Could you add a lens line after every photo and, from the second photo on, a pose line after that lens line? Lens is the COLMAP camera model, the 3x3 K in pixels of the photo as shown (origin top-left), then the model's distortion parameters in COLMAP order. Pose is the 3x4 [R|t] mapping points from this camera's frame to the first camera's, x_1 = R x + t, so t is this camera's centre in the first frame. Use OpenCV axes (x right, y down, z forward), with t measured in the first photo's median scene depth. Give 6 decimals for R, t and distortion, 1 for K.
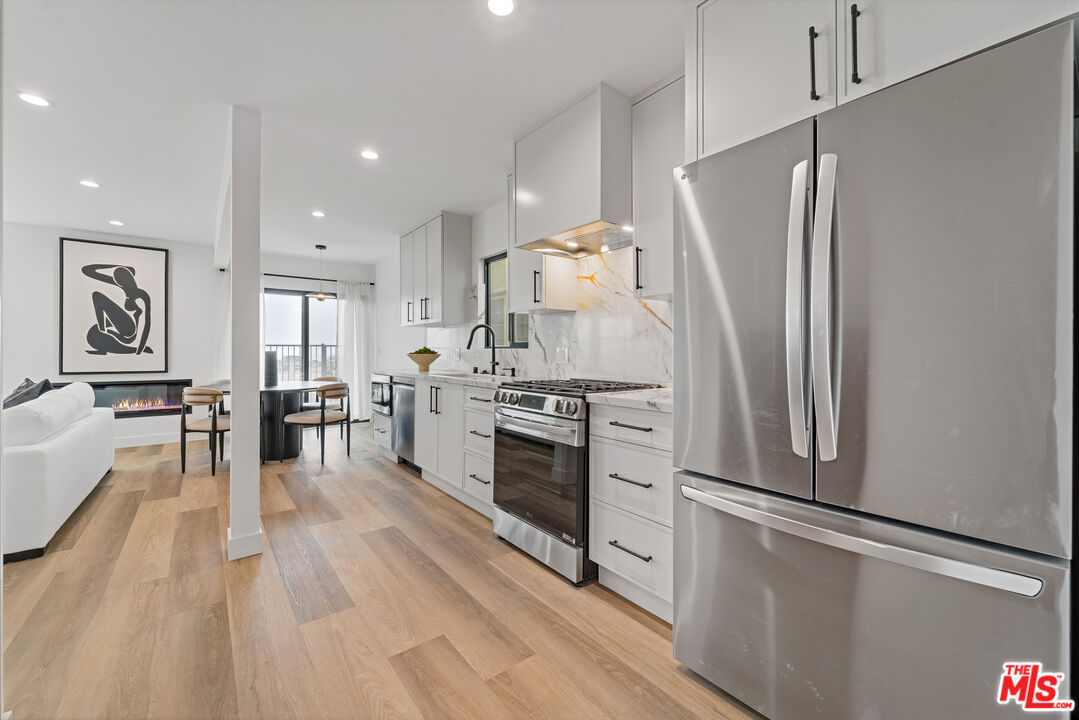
lens RADIAL K [[435.6, 0, 540.8], [0, 435.6, 351.1], [0, 0, 1]] dist [-0.000049, 0.000020]
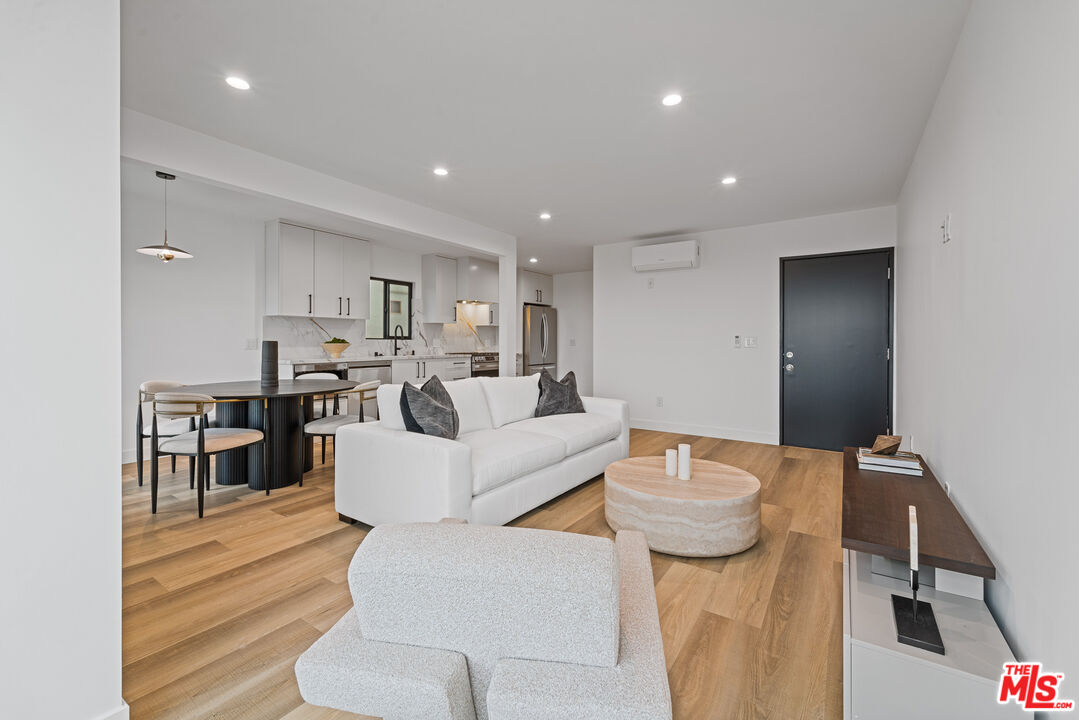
lens RADIAL K [[442.9, 0, 541.3], [0, 442.9, 344.0], [0, 0, 1]] dist [0.000454, -0.000085]
pose [[-0.302395, -0.003830, 0.953175, -1.948806], [-0.003163, 0.999990, 0.003014, 0.004323], [-0.953178, -0.002104, -0.302404, 1.028552]]
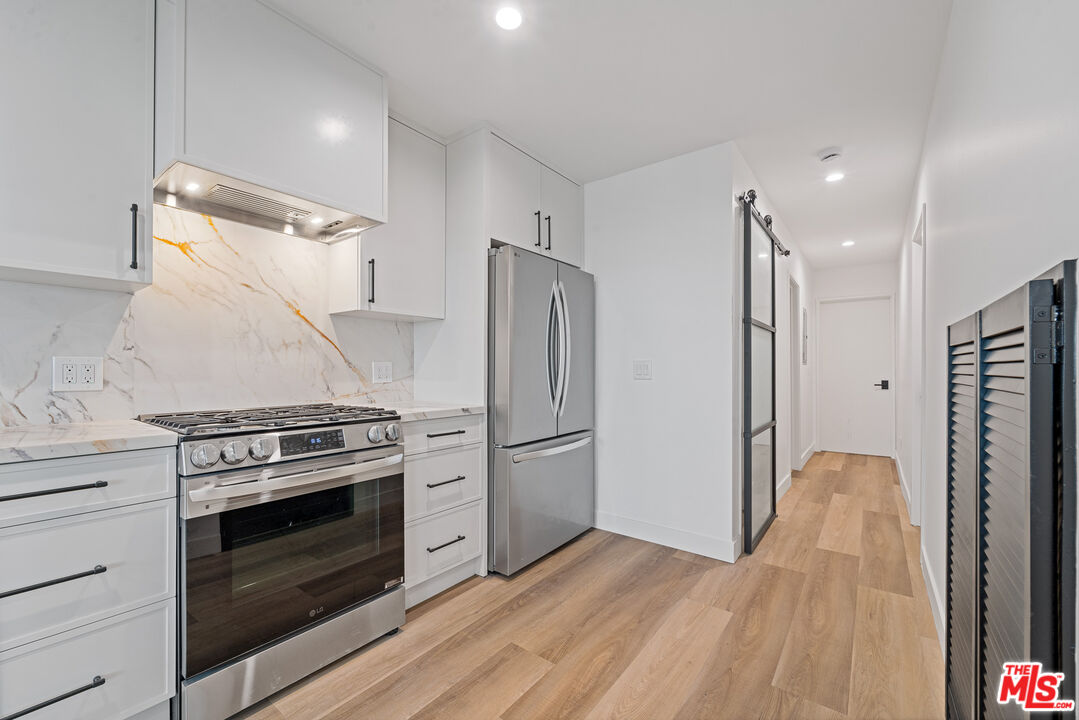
lens RADIAL K [[435.6, 0, 540.4], [0, 435.6, 367.3], [0, 0, 1]] dist [0.000423, 0.000076]
pose [[-0.253100, 0.003788, 0.967433, -0.492365], [-0.004429, 0.999977, -0.005074, 0.002206], [-0.967430, -0.005569, -0.253078, 0.543409]]
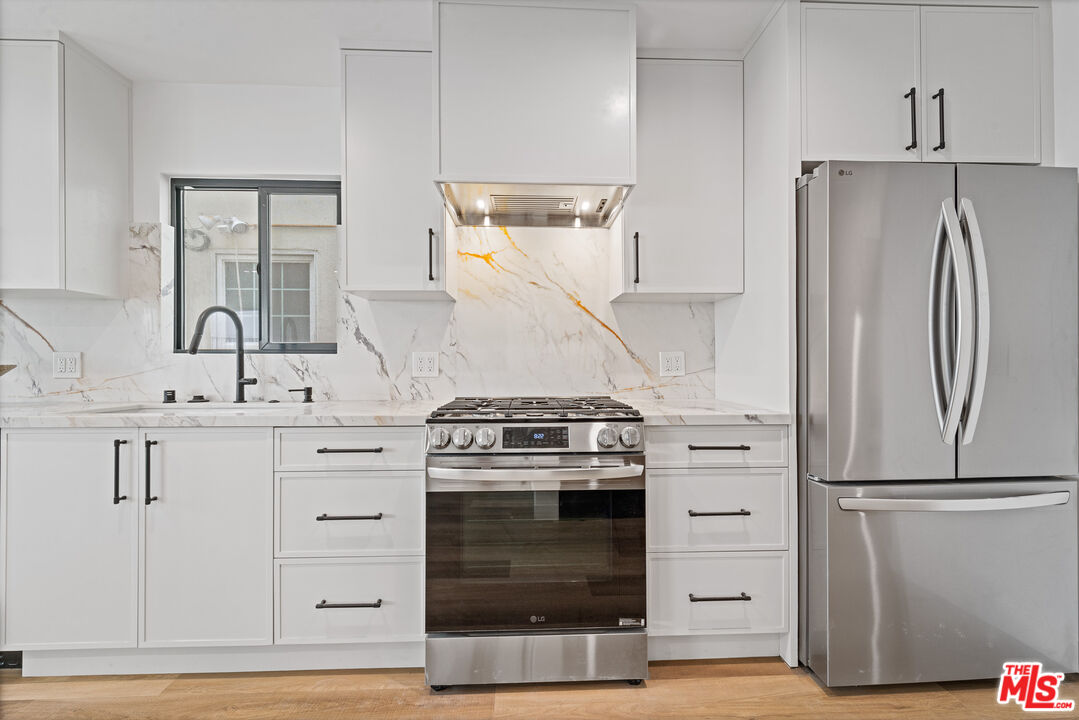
lens RADIAL K [[434.6, 0, 541.8], [0, 434.6, 360.8], [0, 0, 1]] dist [-0.000436, -0.000364]
pose [[0.579655, -0.000693, 0.814862, -0.343248], [0.000721, 1.000000, 0.000338, 0.003624], [-0.814862, 0.000392, 0.579655, 0.410738]]
